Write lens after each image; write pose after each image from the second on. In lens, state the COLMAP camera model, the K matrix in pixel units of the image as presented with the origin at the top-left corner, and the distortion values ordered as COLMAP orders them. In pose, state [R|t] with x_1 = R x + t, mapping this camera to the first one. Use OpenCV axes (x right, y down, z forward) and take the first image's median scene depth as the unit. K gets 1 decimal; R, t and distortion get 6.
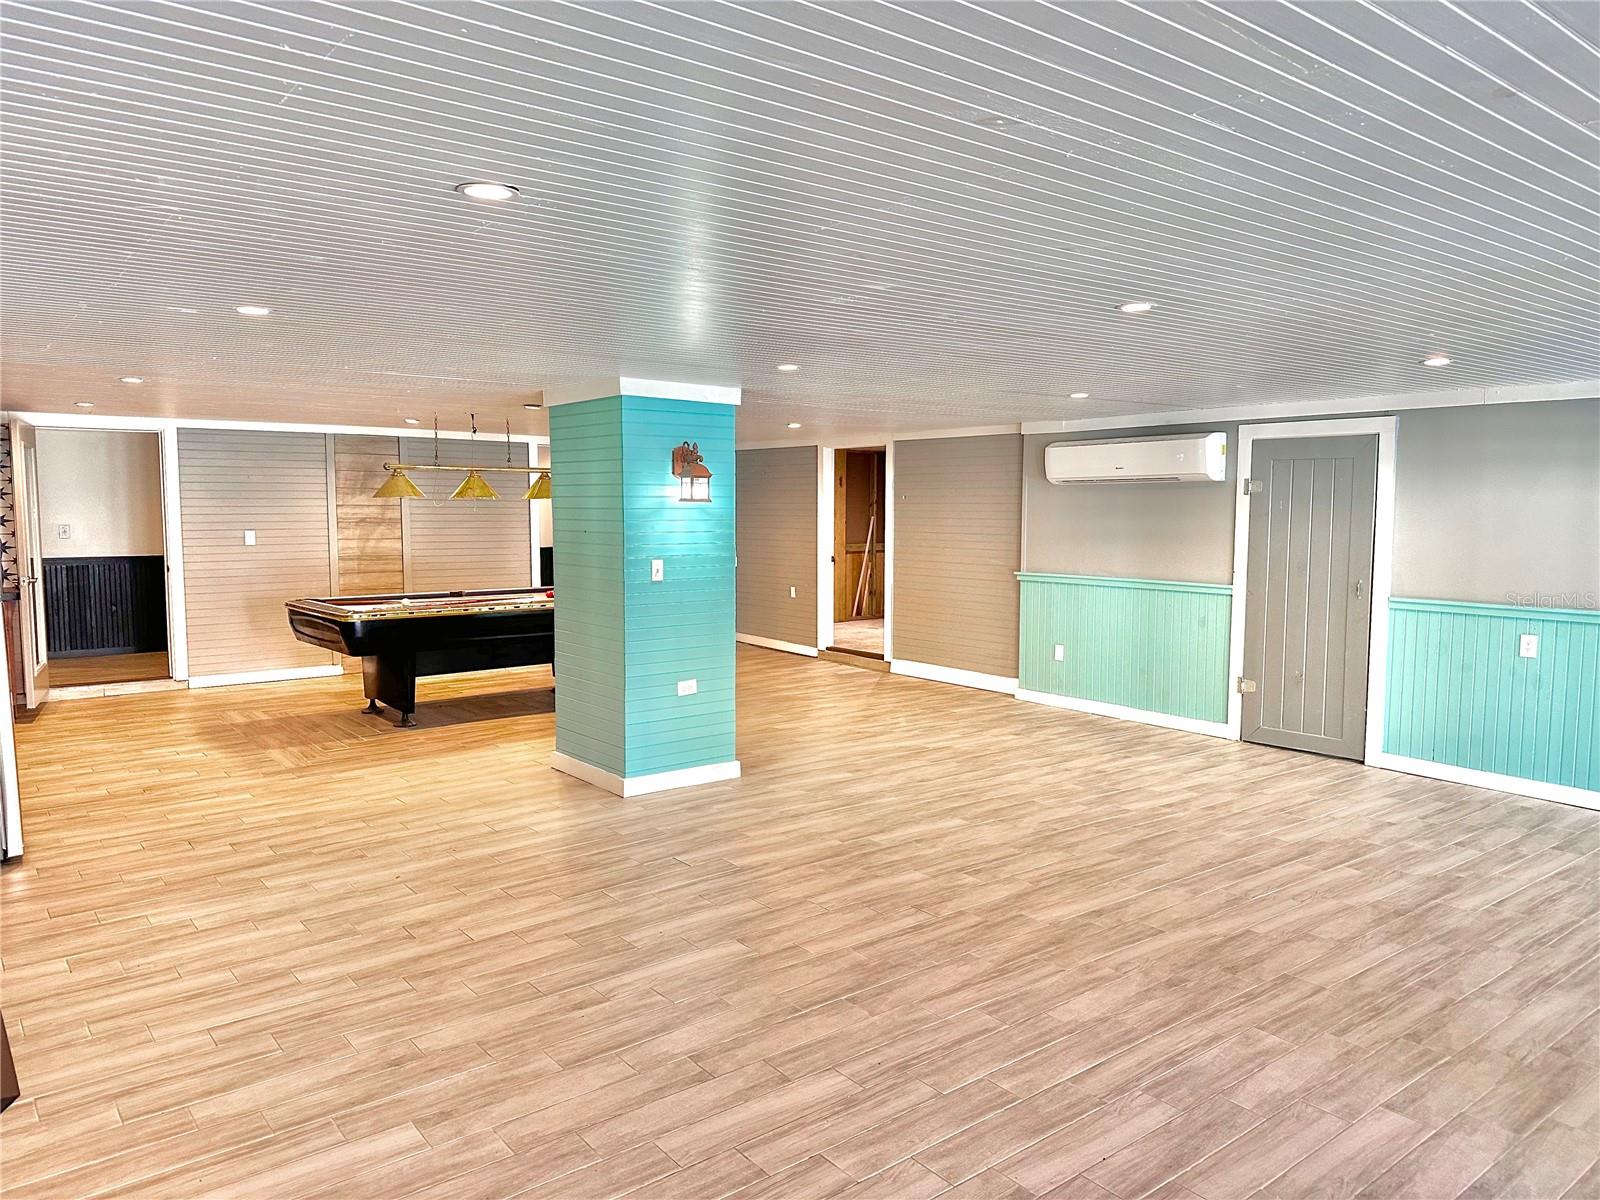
lens RADIAL K [[1118.7, 0, 804.5], [0, 1118.7, 607.2], [0, 0, 1]] dist [0.089878, -0.127585]
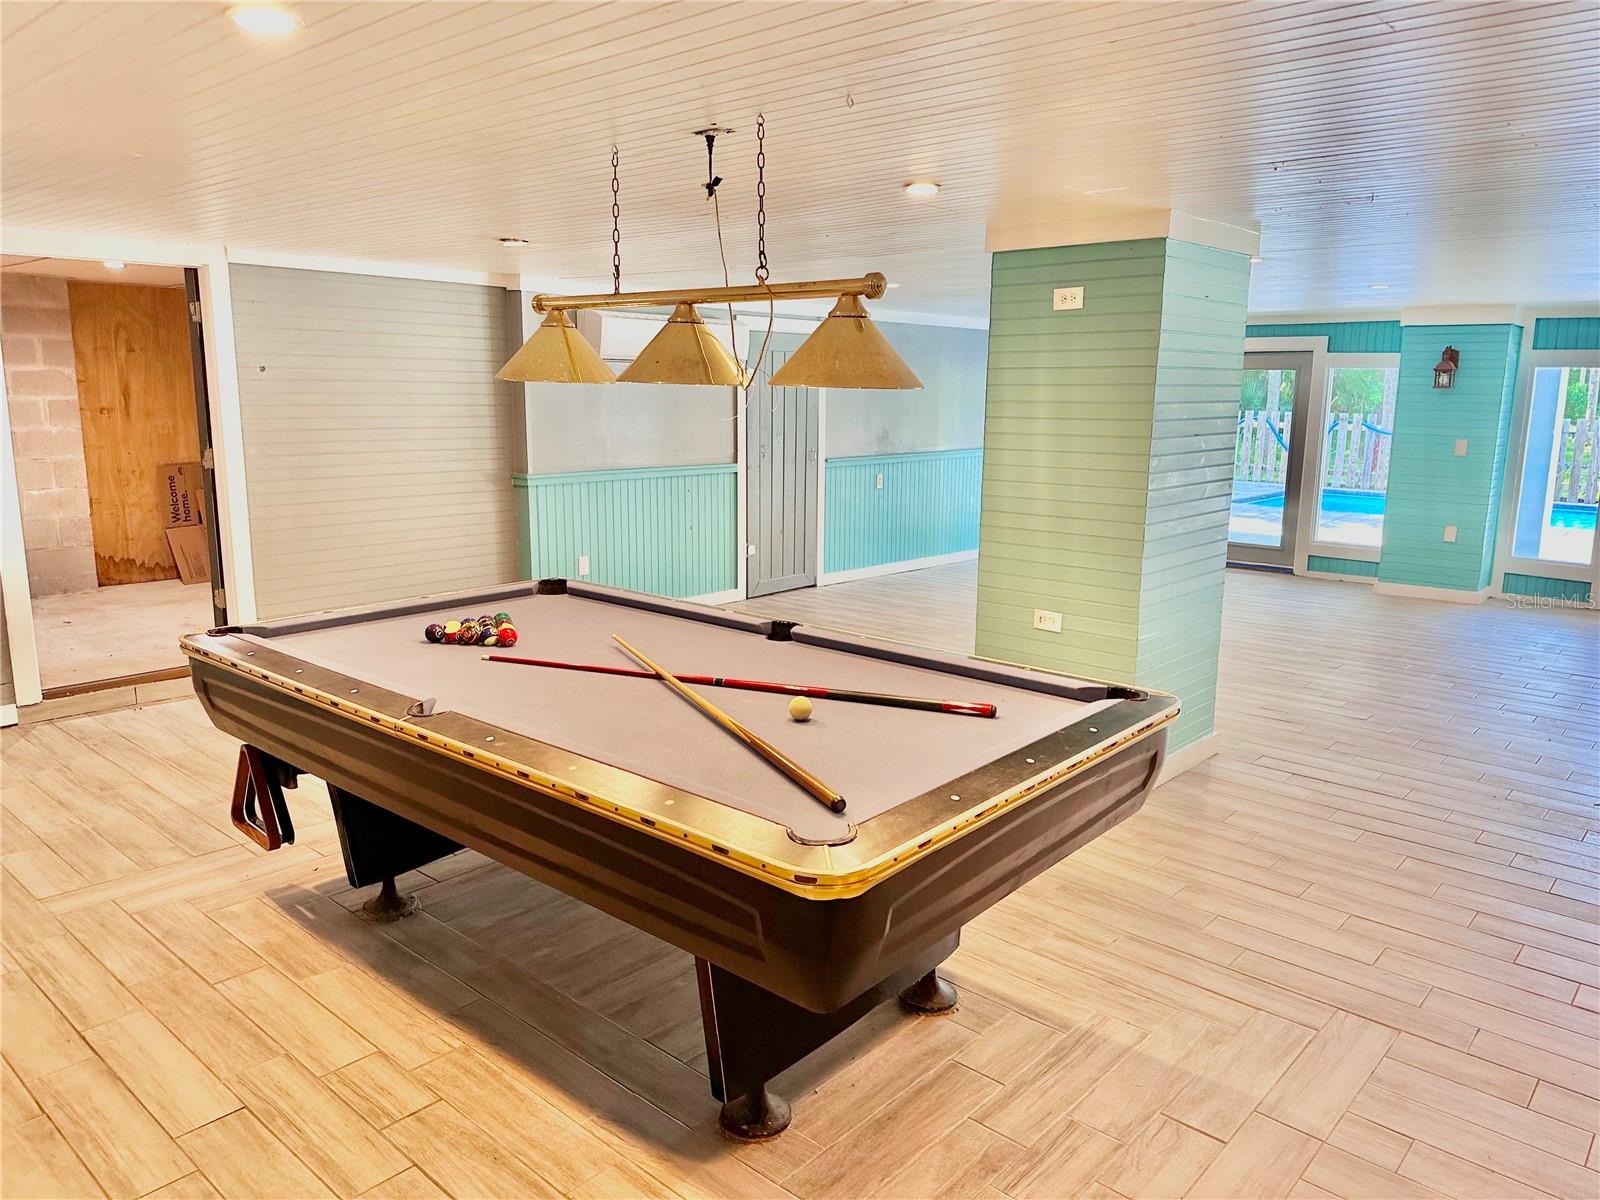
lens RADIAL K [[1118.7, 0, 804.5], [0, 1118.7, 607.2], [0, 0, 1]] dist [0.089878, -0.127585]
pose [[-0.172005, -0.198021, 0.964988, -1.039243], [0.079162, 0.973641, 0.213907, -0.161336], [-0.981910, 0.113183, -0.151795, 1.642873]]
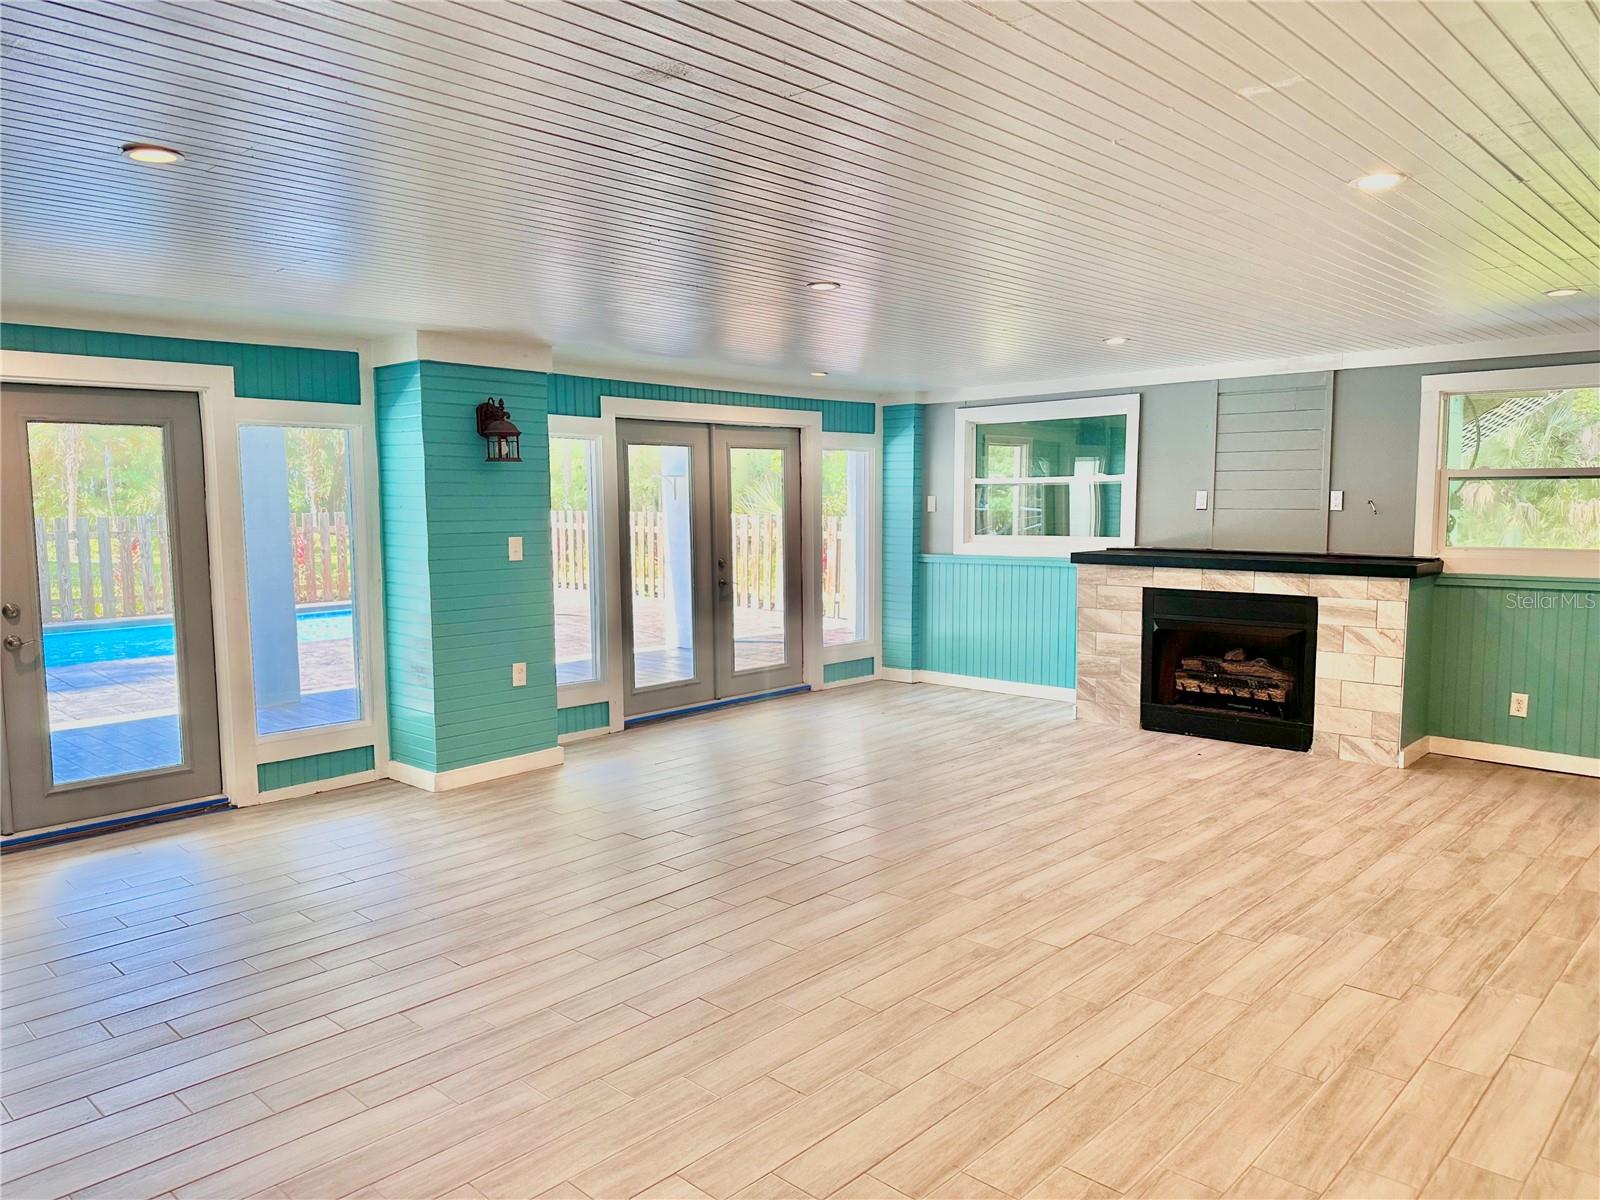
lens RADIAL K [[1118.7, 0, 804.5], [0, 1118.7, 607.2], [0, 0, 1]] dist [0.089878, -0.127585]
pose [[-0.990401, 0.016121, -0.137279, 0.343337], [-0.010845, 0.981050, 0.193451, -0.120801], [0.137796, 0.193083, -0.971458, 1.568680]]
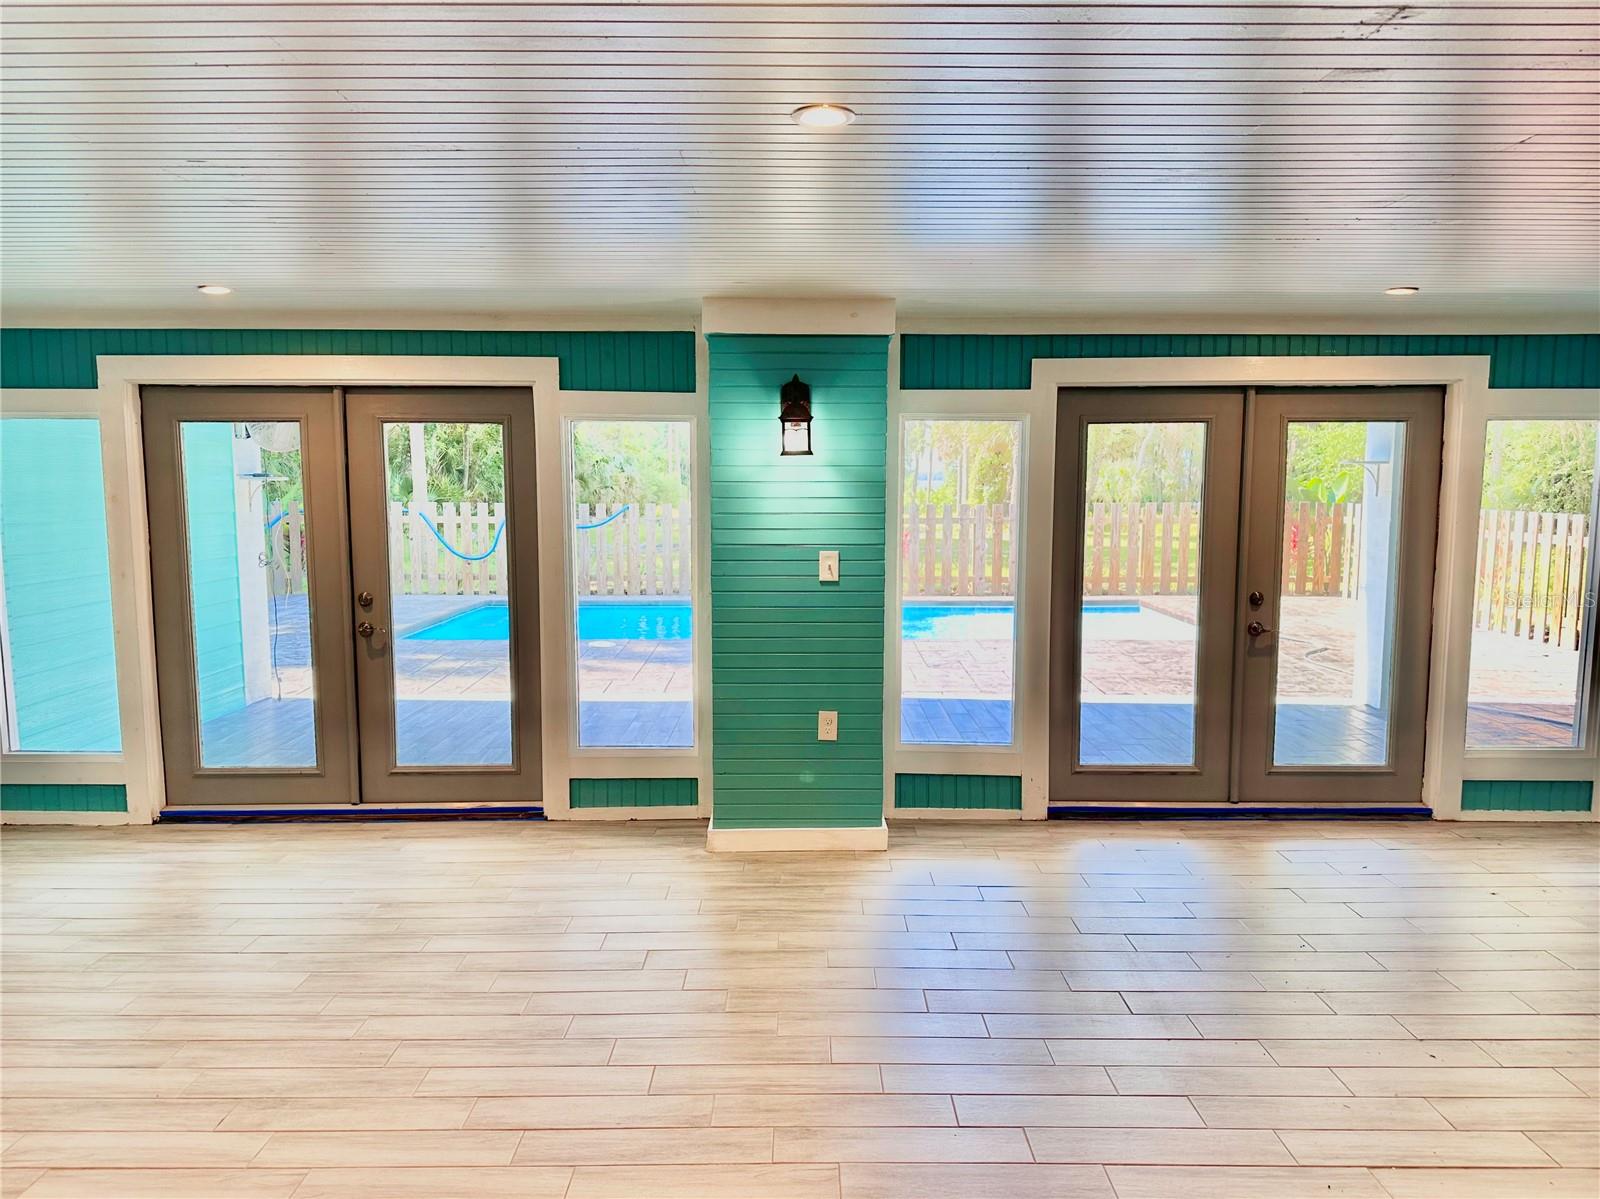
lens RADIAL K [[1118.7, 0, 804.5], [0, 1118.7, 606.7], [0, 0, 1]] dist [0.089878, -0.127585]
pose [[-0.779606, -0.075597, 0.621690, -0.067165], [0.055688, 0.980388, 0.189048, -0.091541], [-0.623789, 0.182003, -0.760107, 1.091698]]
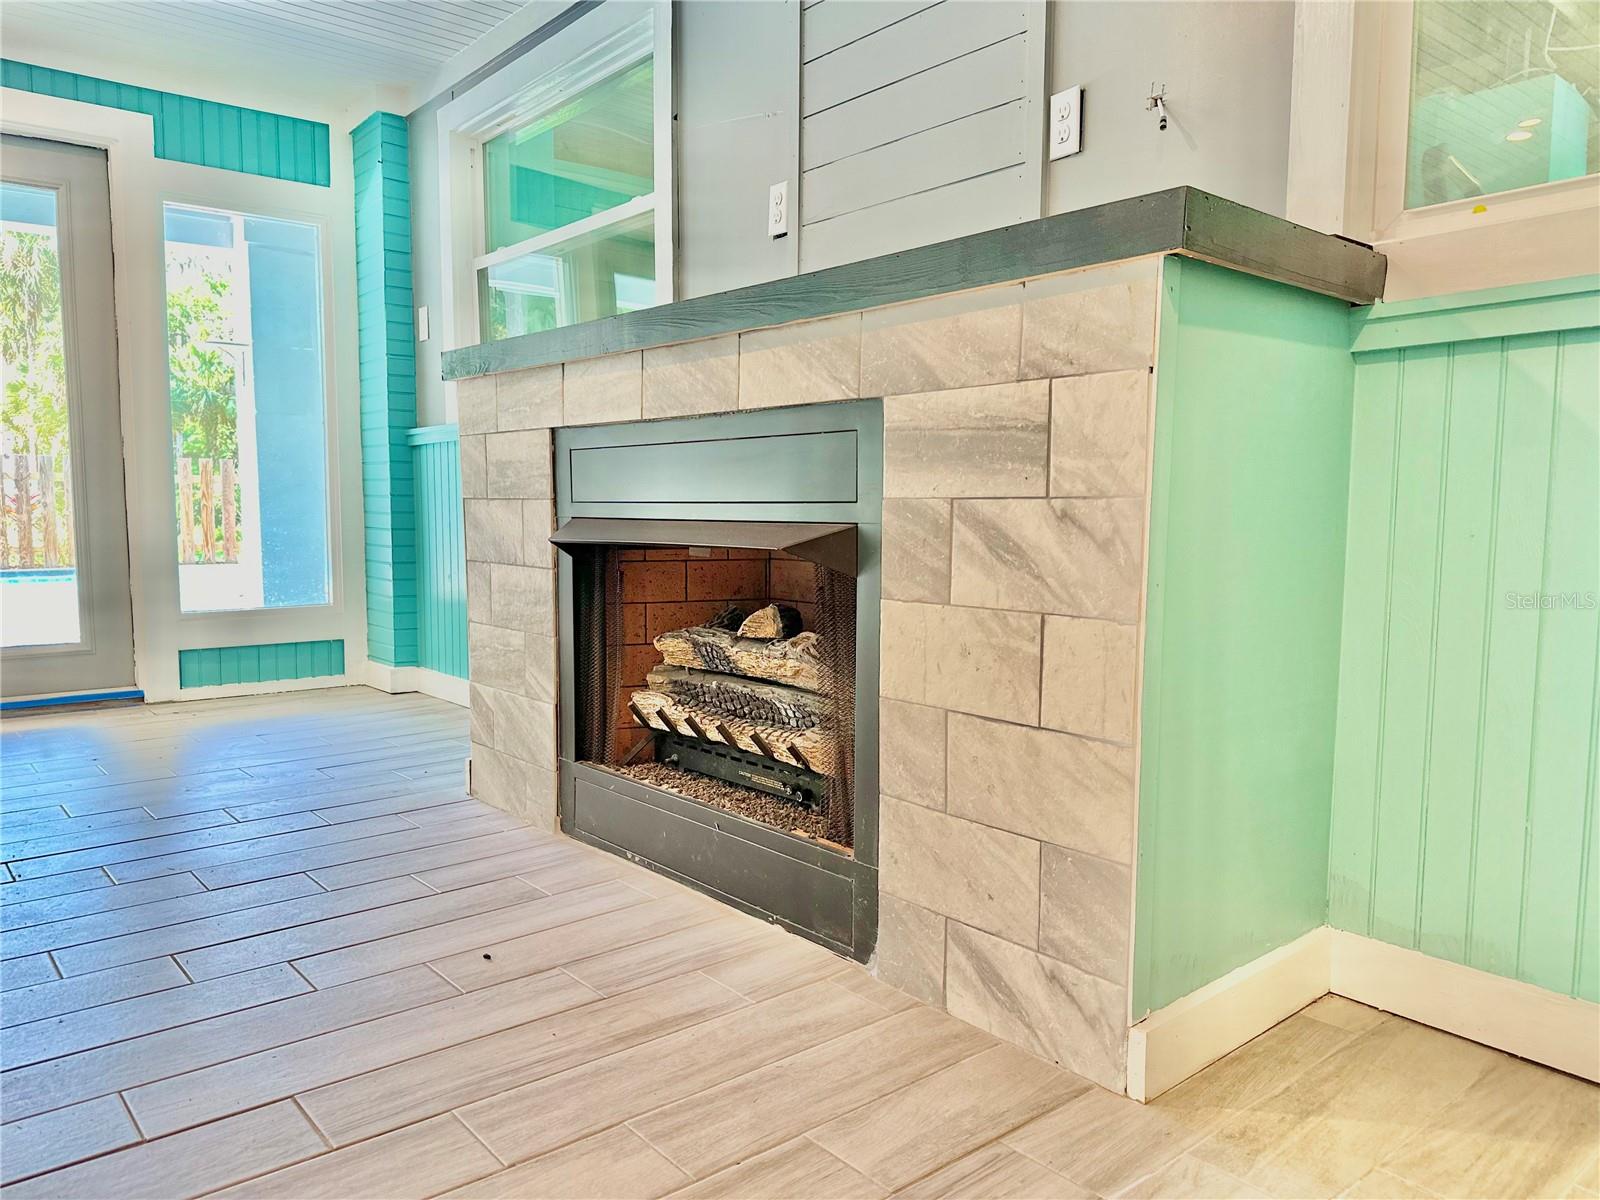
lens RADIAL K [[1118.7, 0, 804.5], [0, 1118.7, 607.2], [0, 0, 1]] dist [0.089878, -0.127585]
pose [[-0.999653, -0.008209, -0.025021, -0.333035], [-0.012640, 0.983134, 0.182451, 0.096887], [0.023101, 0.182704, -0.982896, 0.794961]]
